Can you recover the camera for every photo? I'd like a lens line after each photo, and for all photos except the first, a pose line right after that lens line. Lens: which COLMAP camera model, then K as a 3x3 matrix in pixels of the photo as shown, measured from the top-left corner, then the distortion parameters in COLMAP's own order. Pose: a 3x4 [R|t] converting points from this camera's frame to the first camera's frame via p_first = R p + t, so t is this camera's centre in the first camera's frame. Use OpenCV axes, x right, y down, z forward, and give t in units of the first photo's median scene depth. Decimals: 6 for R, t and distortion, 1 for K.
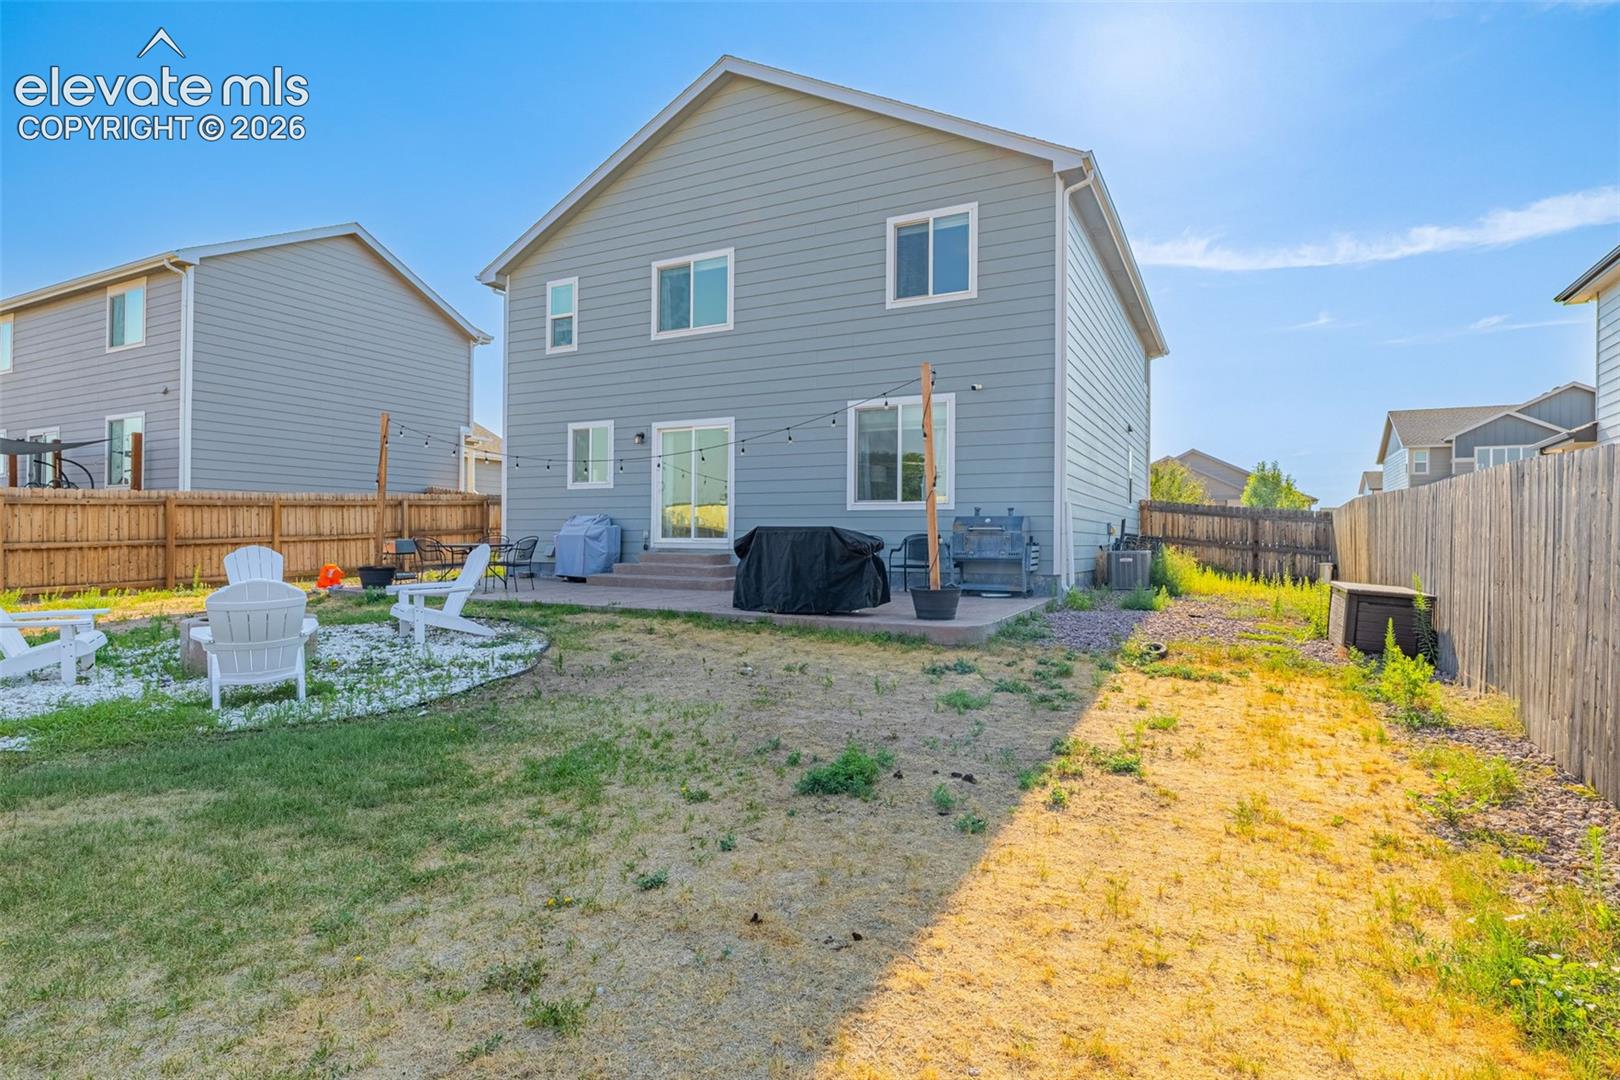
lens RADIAL K [[817.6, 0, 812.8], [0, 817.6, 538.3], [0, 0, 1]] dist [-0.004089, 0.000919]
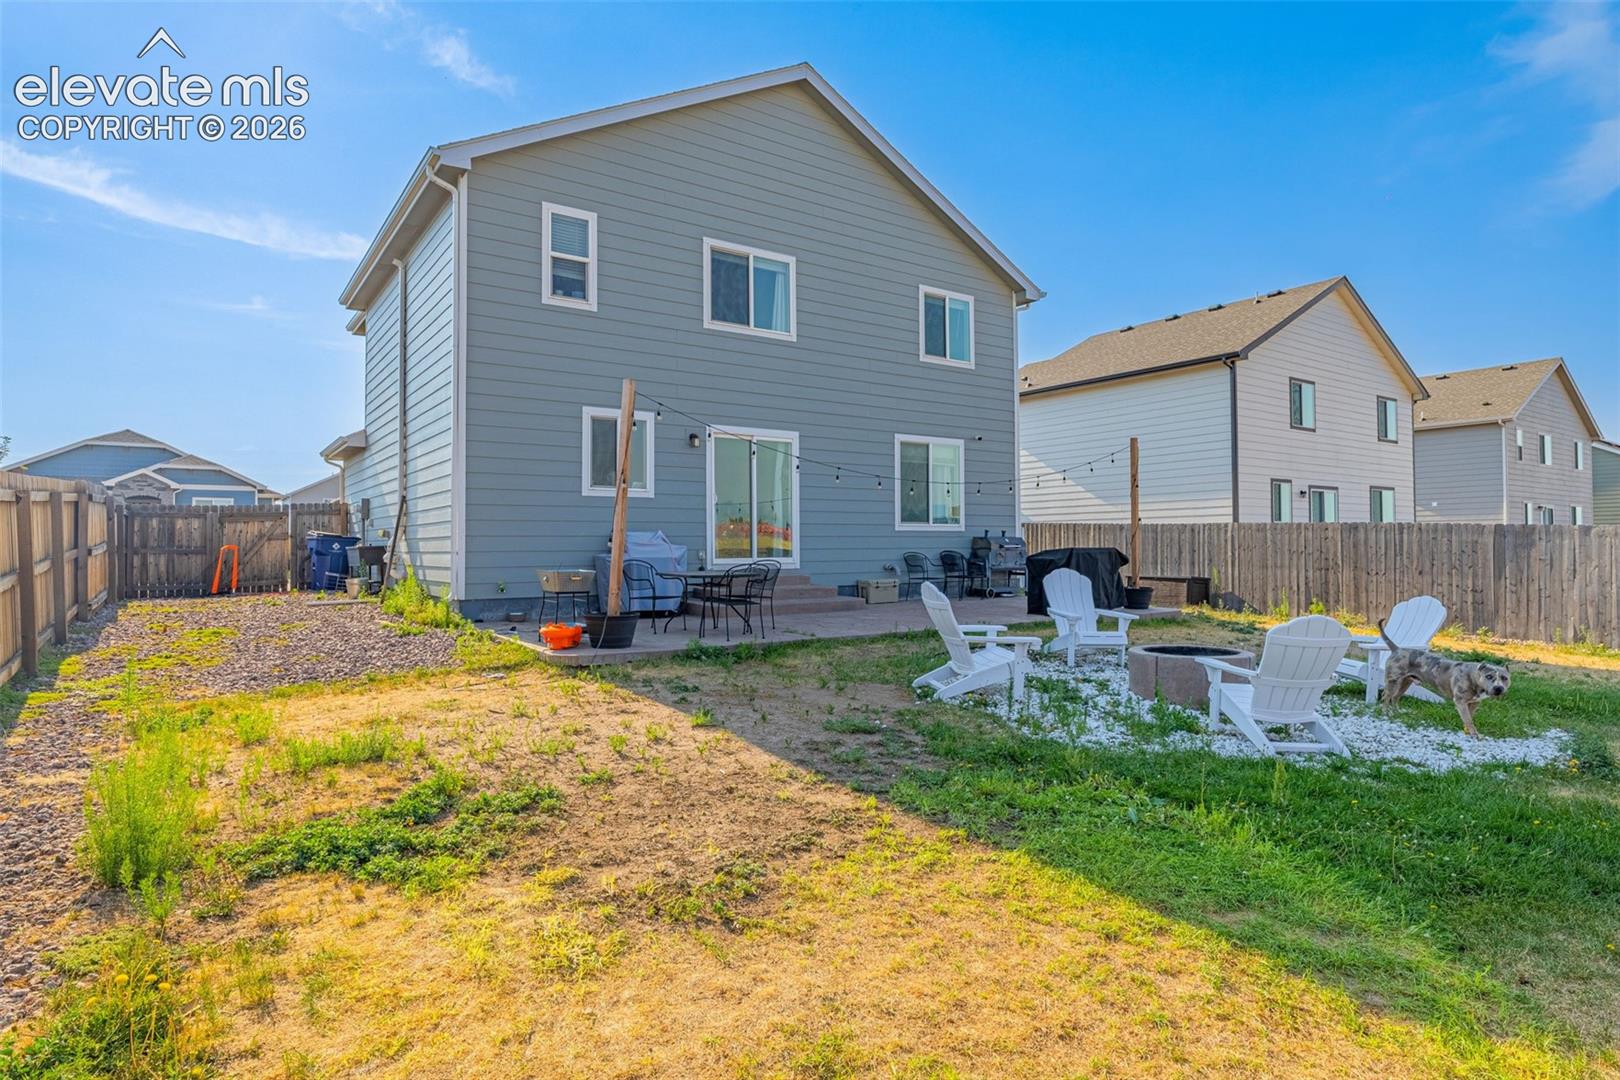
lens RADIAL K [[817.6, 0, 802.1], [0, 817.6, 538.7], [0, 0, 1]] dist [-0.004089, 0.000919]
pose [[0.501900, 0.000480, 0.864926, -0.883893], [0.009357, 0.999938, -0.005985, -0.015231], [-0.864875, 0.011097, 0.501864, 0.483389]]
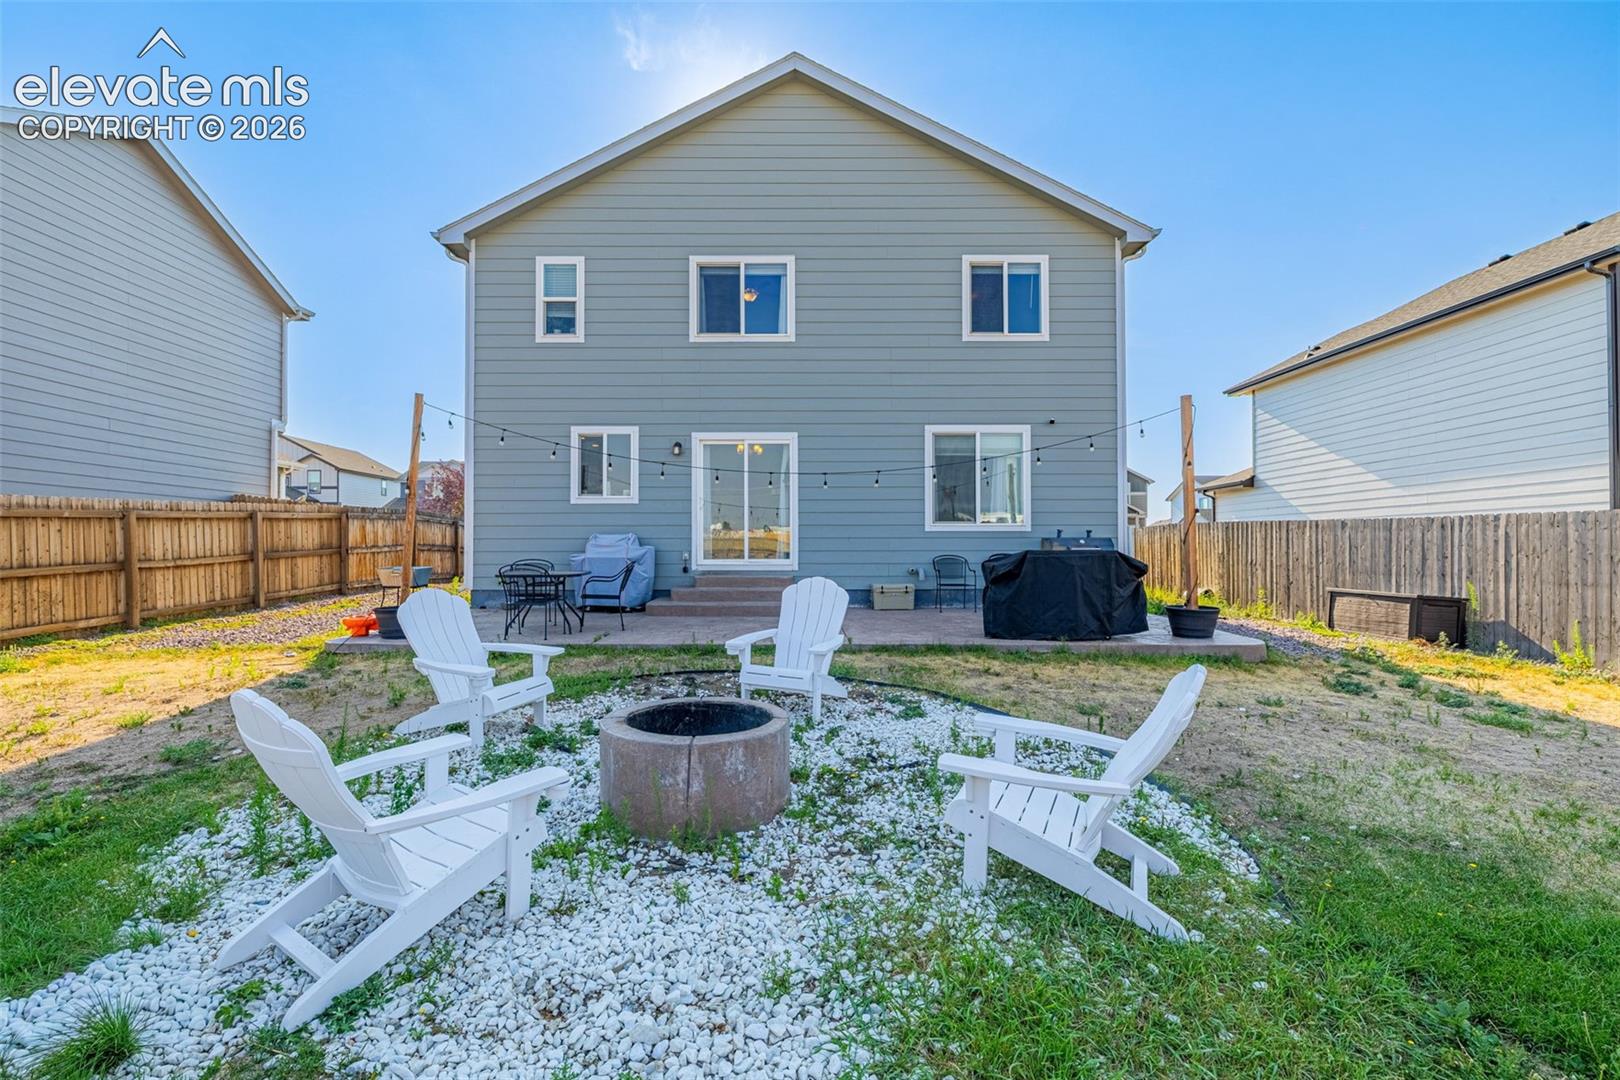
lens RADIAL K [[697.5, 0, 807.0], [0, 697.5, 545.1], [0, 0, 1]] dist [-0.000321, 0.000632]
pose [[0.891425, -0.003859, 0.453152, -0.432155], [0.006756, 0.999966, -0.004775, -0.012113], [-0.453118, 0.007318, 0.891420, 0.252534]]
